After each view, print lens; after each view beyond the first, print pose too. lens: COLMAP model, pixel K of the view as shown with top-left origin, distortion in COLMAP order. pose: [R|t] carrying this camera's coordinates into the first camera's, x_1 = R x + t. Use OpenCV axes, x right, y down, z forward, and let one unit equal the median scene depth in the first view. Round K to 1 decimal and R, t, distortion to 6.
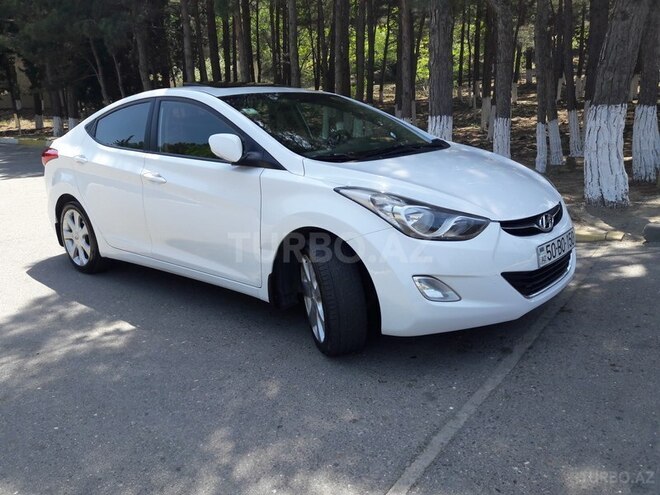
lens RADIAL K [[538.0, 0, 330.3], [0, 538.0, 250.8], [0, 0, 1]] dist [0.053091, -0.070972]
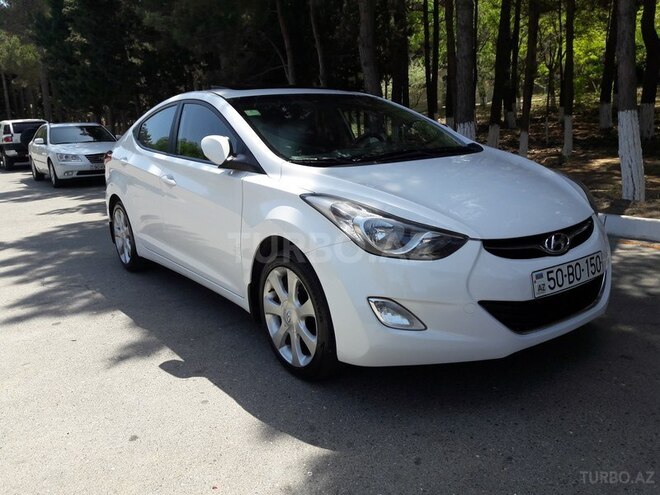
lens RADIAL K [[538.0, 0, 329.4], [0, 538.0, 244.9], [0, 0, 1]] dist [0.053091, -0.070972]
pose [[0.972396, 0.049405, -0.228048, 0.256854], [-0.054897, 0.998333, -0.017796, -0.016917], [0.226789, 0.029824, 0.973487, 0.124279]]
